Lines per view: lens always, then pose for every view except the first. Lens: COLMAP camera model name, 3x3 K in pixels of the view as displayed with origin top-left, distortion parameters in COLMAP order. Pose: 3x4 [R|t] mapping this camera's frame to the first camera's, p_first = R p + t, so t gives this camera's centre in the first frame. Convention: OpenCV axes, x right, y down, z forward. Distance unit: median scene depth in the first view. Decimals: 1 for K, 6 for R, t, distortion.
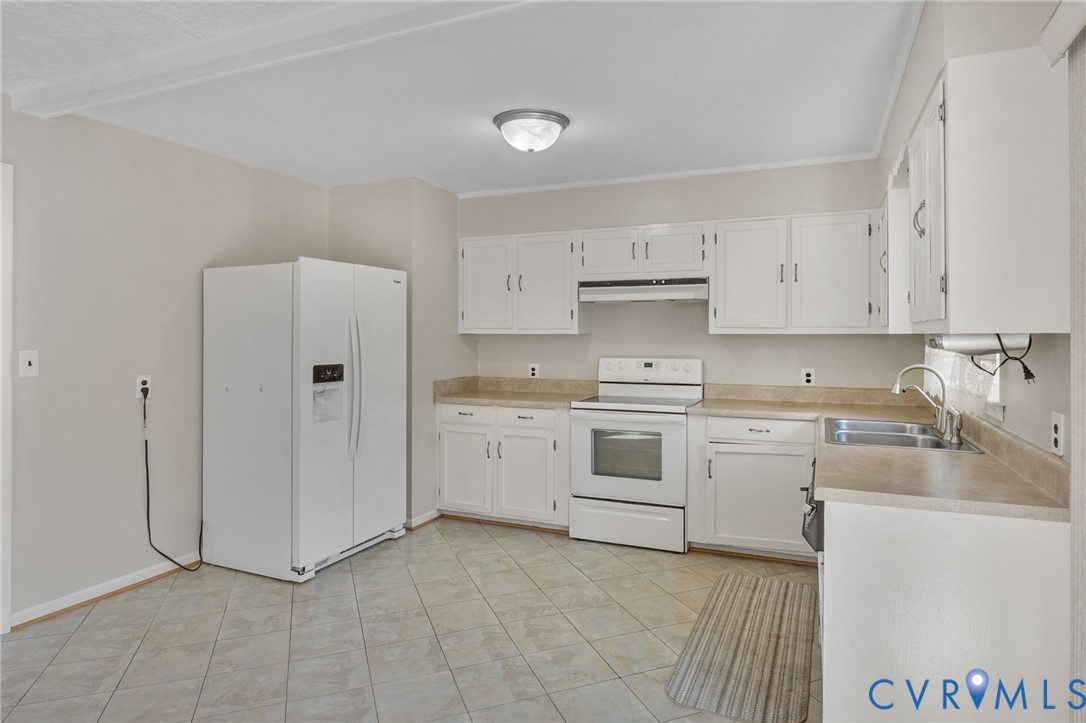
lens RADIAL K [[641.6, 0, 545.7], [0, 641.6, 338.2], [0, 0, 1]] dist [0.000140, -0.001709]
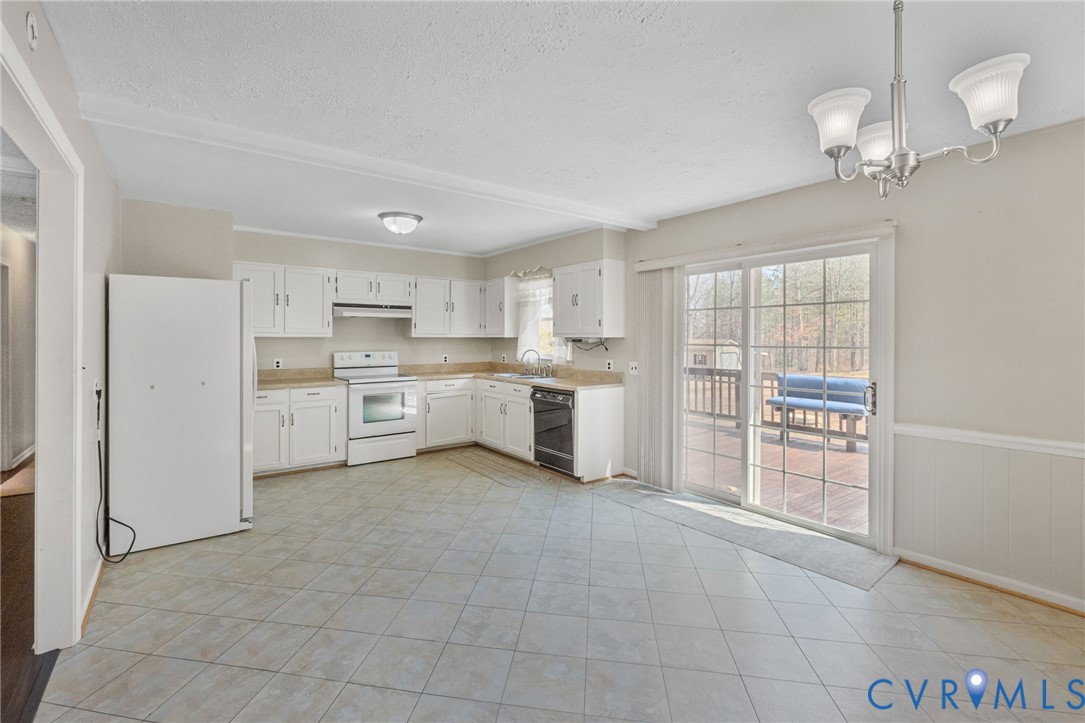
lens RADIAL K [[470.2, 0, 547.8], [0, 470.2, 345.2], [0, 0, 1]] dist [-0.001162, -0.000213]
pose [[0.484085, -0.014255, 0.874905, -0.725812], [0.003072, 0.999889, 0.014591, -0.001805], [-0.875016, -0.004376, 0.484075, 0.011158]]
